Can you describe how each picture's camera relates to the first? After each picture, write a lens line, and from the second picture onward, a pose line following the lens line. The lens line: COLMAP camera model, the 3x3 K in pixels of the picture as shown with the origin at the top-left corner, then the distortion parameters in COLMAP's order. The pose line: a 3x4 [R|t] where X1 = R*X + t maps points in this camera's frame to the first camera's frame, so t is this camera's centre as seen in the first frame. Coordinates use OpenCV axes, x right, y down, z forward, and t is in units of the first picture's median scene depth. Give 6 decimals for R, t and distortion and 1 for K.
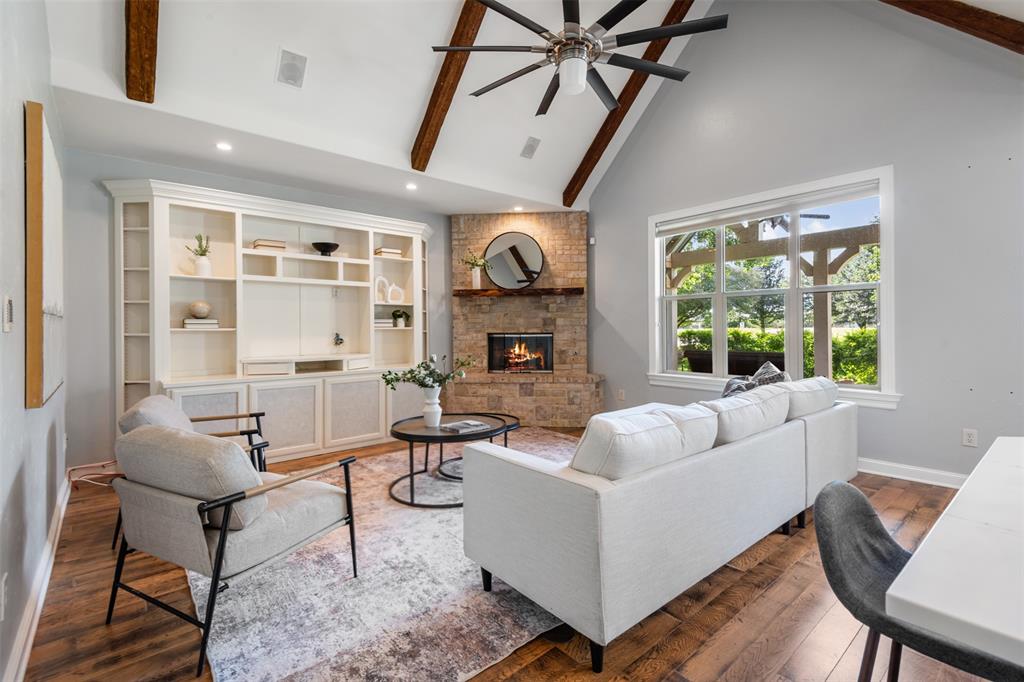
lens RADIAL K [[479.2, 0, 513.0], [0, 479.2, 317.3], [0, 0, 1]] dist [-0.000435, -0.000841]
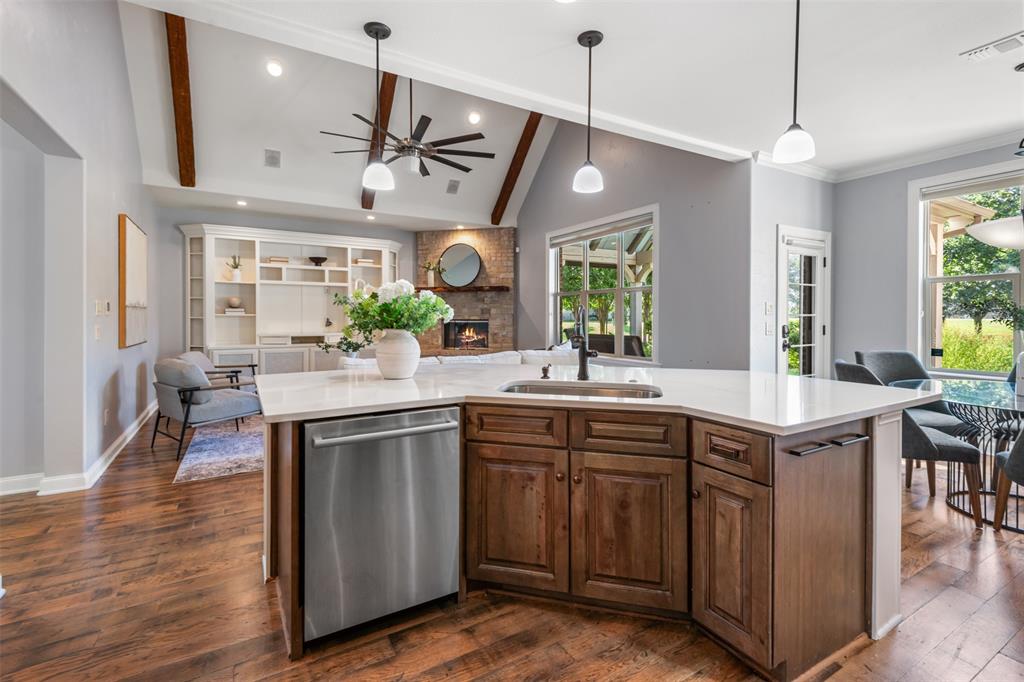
lens RADIAL K [[470.7, 0, 501.3], [0, 470.7, 308.9], [0, 0, 1]] dist [0.022949, -0.010588]
pose [[0.982379, 0.008176, -0.186721, 0.437092], [-0.006270, 0.999922, 0.010798, -0.014405], [0.186794, -0.009437, 0.982354, -0.326233]]
